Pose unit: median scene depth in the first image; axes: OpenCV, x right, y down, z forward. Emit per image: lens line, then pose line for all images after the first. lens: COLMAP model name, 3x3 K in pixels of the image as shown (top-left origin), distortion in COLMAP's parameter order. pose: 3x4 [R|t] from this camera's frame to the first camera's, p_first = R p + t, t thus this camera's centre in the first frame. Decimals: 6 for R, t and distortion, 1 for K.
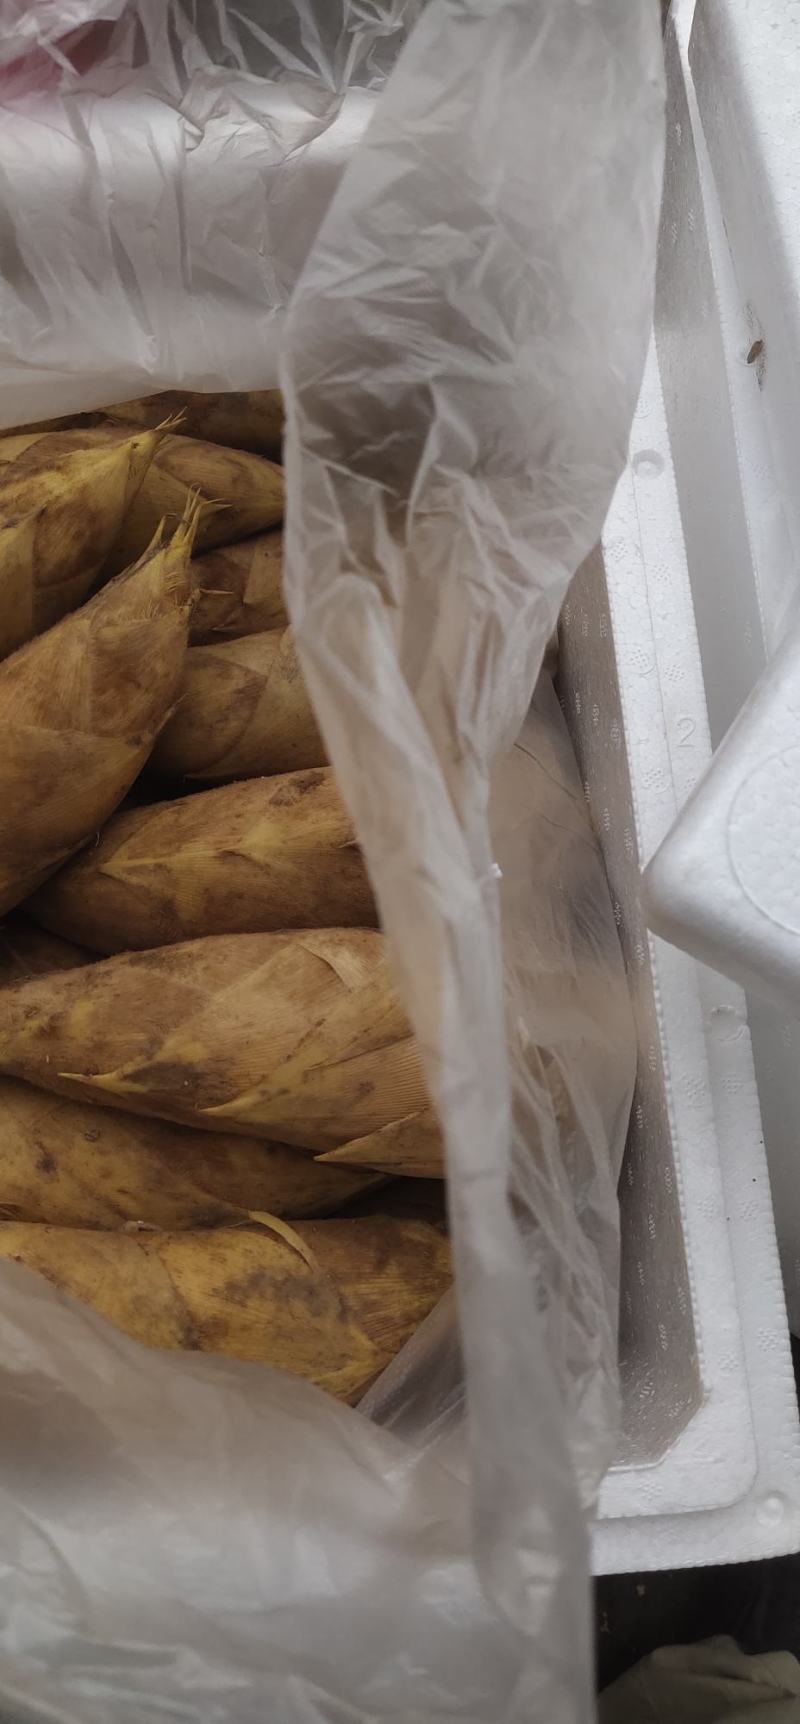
lens RADIAL K [[1263.1, 0, 400.0], [0, 1263.1, 862.0], [0, 0, 1]] dist [0.117728, -0.319502]
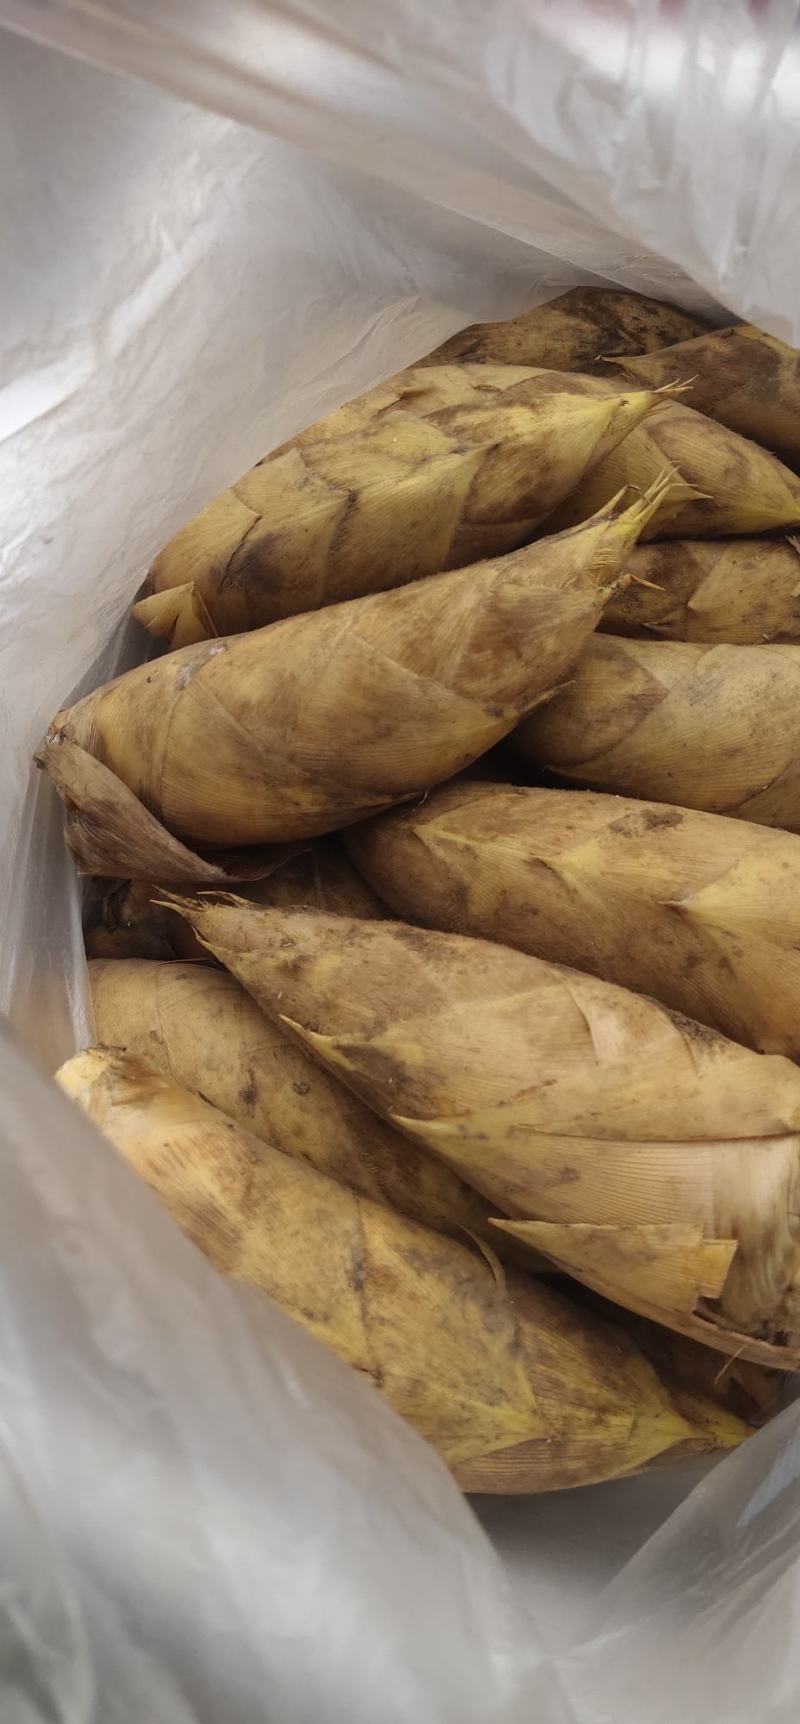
lens RADIAL K [[1263.1, 0, 400.0], [0, 1263.1, 862.0], [0, 0, 1]] dist [0.117728, -0.319502]
pose [[0.868668, 0.361453, -0.338774, 0.080726], [-0.357314, 0.930812, 0.076918, -0.040469], [0.343137, 0.054233, 0.937718, 0.127305]]
